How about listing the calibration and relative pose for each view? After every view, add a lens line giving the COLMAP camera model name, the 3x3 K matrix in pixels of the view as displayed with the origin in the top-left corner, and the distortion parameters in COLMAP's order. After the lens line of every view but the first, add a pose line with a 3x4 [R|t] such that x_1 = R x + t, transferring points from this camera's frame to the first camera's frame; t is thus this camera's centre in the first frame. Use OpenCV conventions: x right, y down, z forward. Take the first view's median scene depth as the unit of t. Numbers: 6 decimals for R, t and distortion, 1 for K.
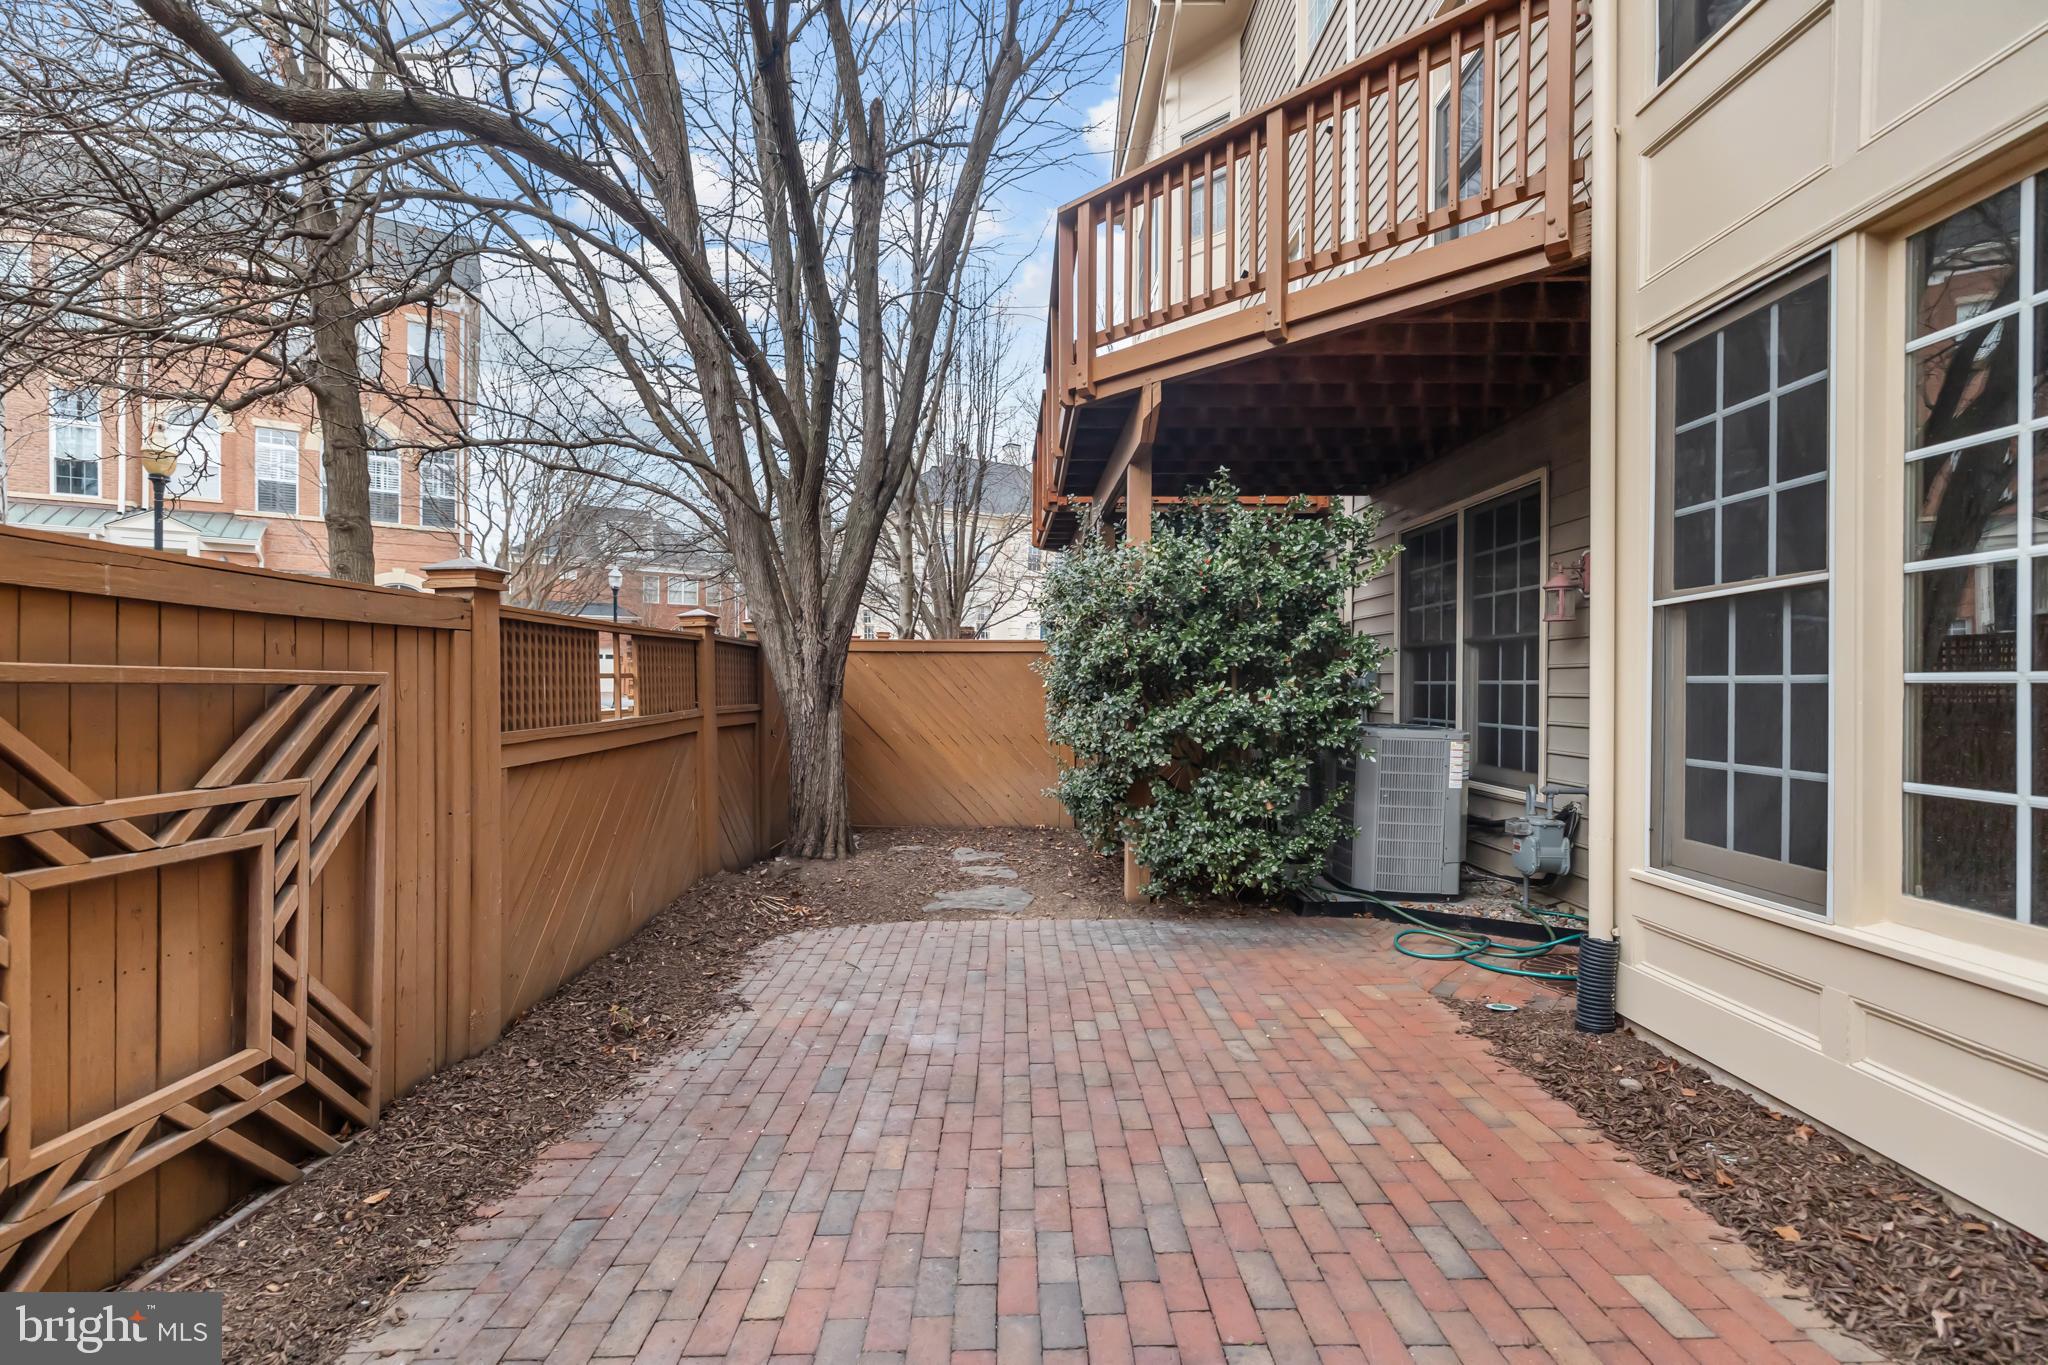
lens RADIAL K [[879.8, 0, 1018.2], [0, 879.8, 678.6], [0, 0, 1]] dist [-0.004884, -0.000166]
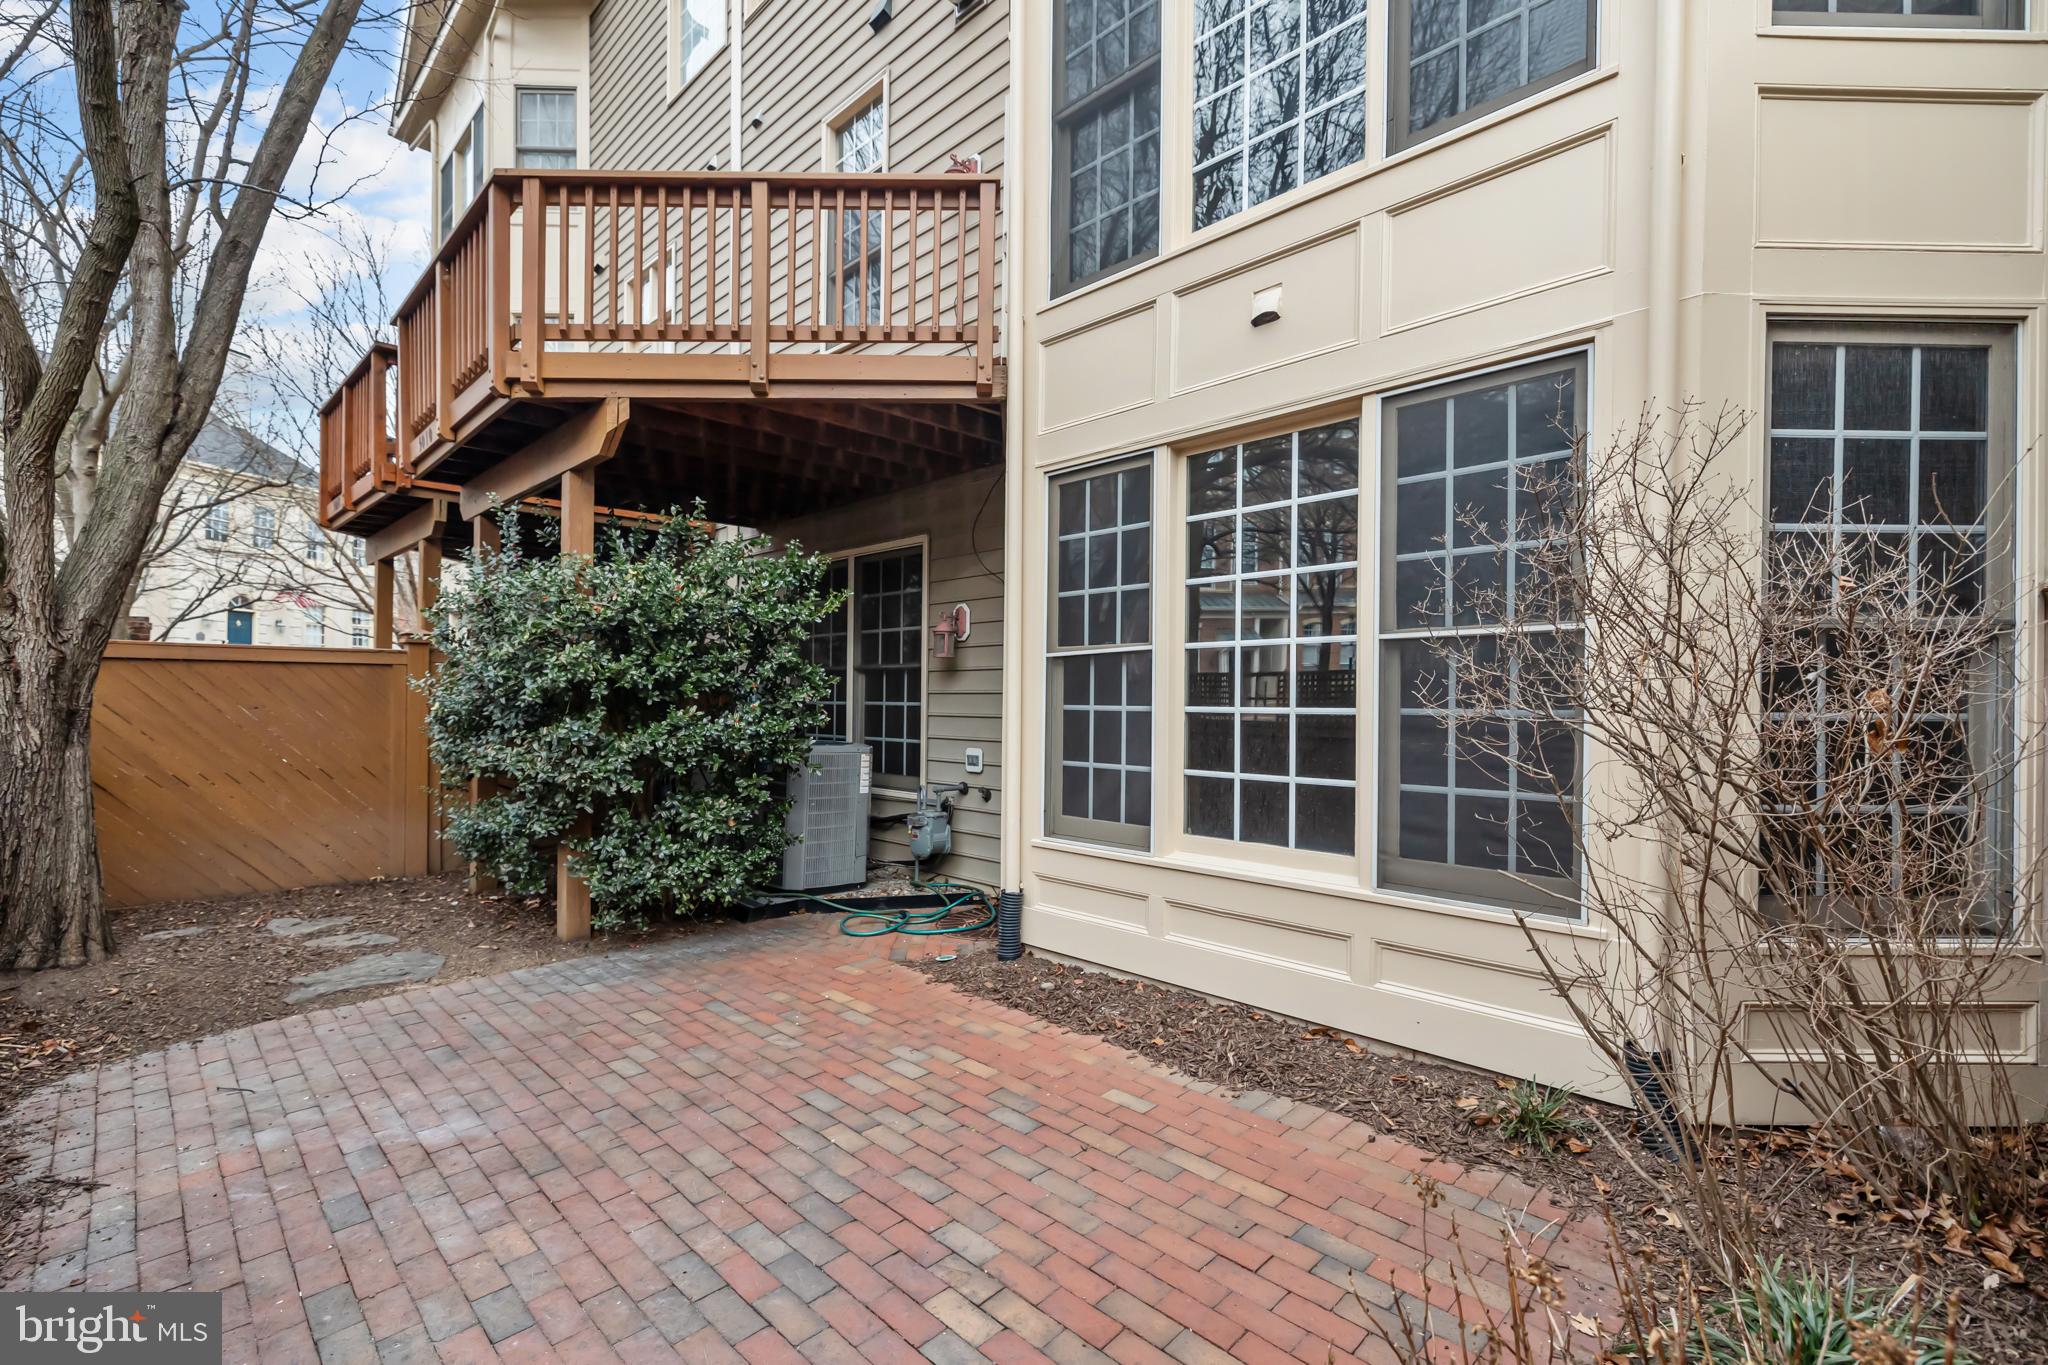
lens RADIAL K [[879.8, 0, 1028.0], [0, 879.8, 696.9], [0, 0, 1]] dist [-0.004884, -0.000166]
pose [[0.703792, 0.002736, 0.710401, -0.291951], [-0.008317, 0.999956, 0.004389, -0.020410], [-0.710357, -0.008997, 0.703784, -0.004795]]
